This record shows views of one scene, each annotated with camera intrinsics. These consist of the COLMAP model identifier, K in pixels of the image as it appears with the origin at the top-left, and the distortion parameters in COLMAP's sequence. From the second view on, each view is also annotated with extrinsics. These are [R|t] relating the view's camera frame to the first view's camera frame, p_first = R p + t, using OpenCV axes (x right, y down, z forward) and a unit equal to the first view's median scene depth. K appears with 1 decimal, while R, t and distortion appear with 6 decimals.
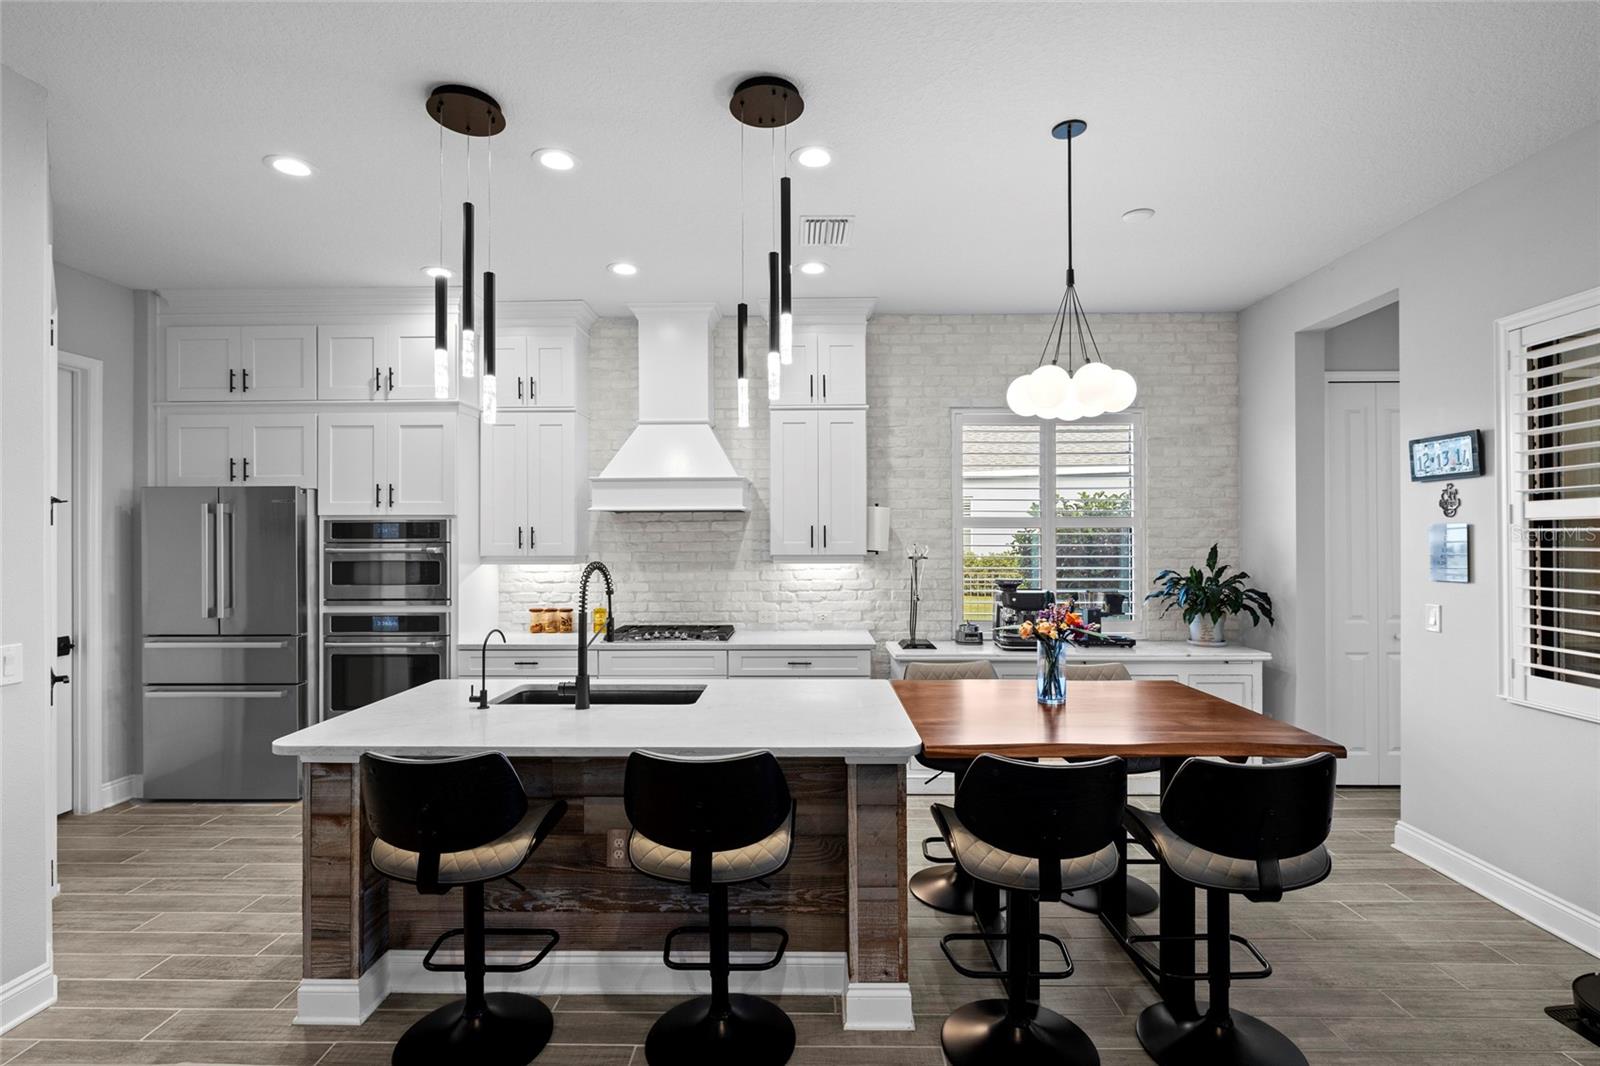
lens RADIAL K [[767.1, 0, 799.0], [0, 767.1, 534.7], [0, 0, 1]] dist [-0.003760, 0.000855]
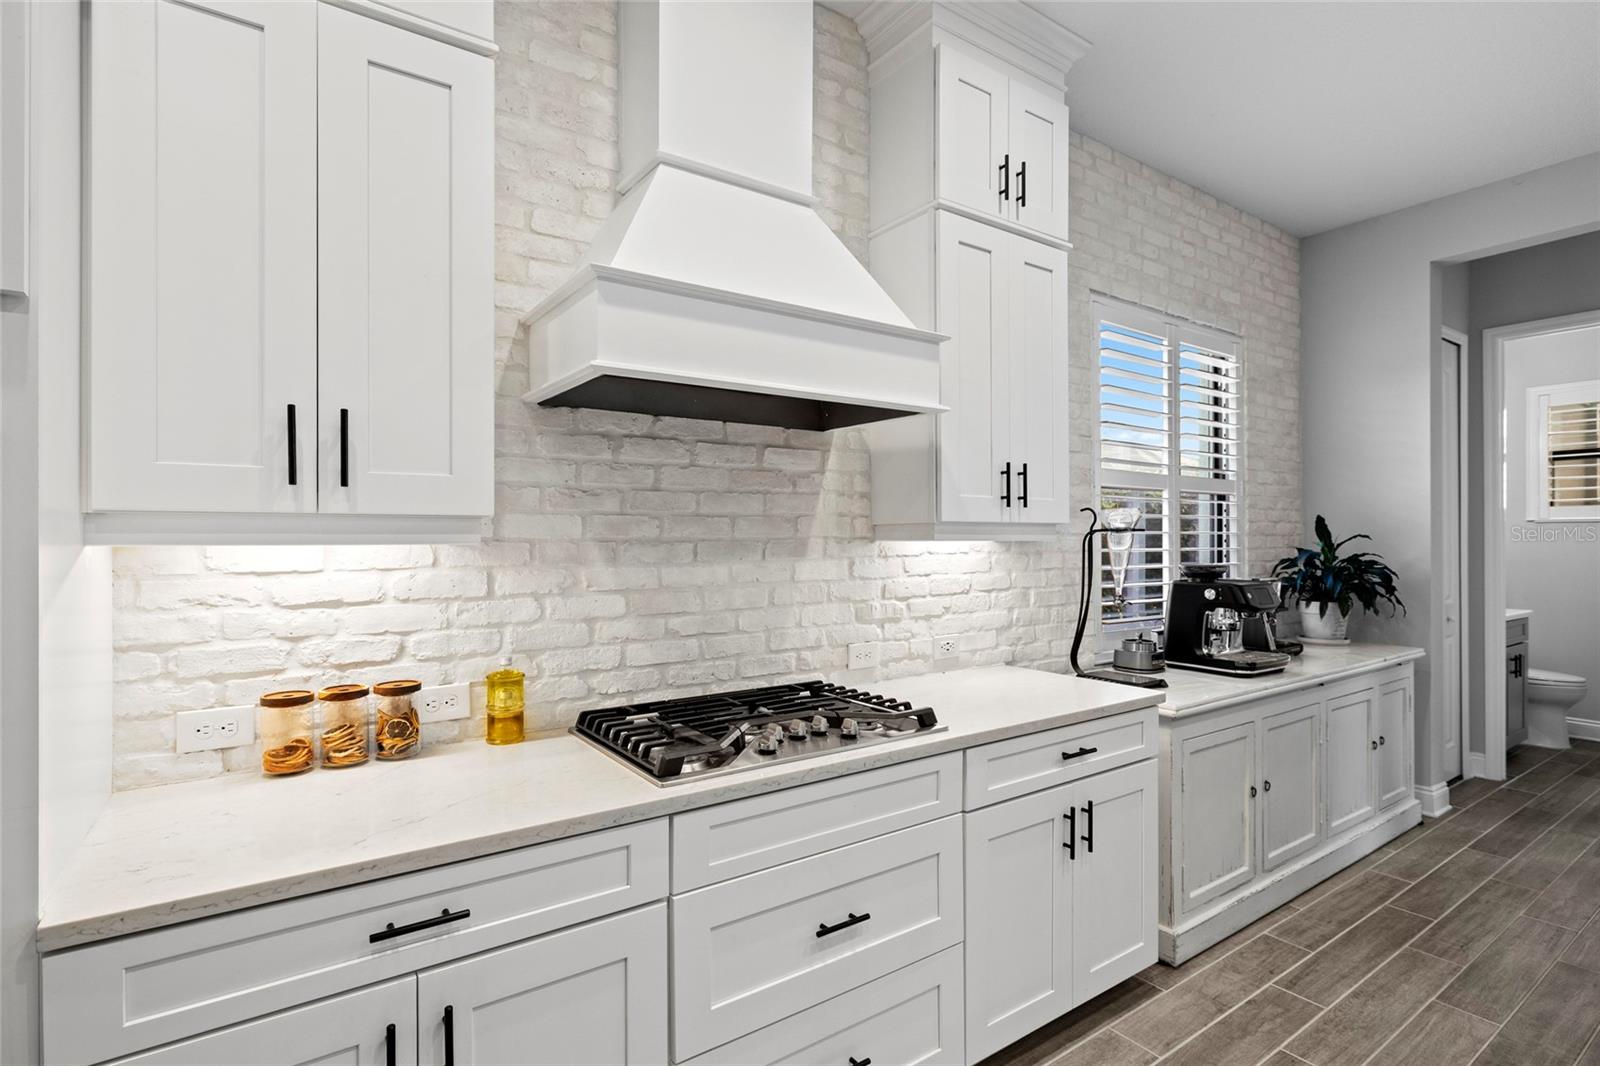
lens RADIAL K [[767.1, 0, 797.2], [0, 767.1, 540.7], [0, 0, 1]] dist [-0.003760, 0.000855]
pose [[0.815359, -0.000110, 0.578956, -0.367006], [-0.003380, 0.999982, 0.004950, 0.035330], [-0.578946, -0.005993, 0.815344, 0.662717]]
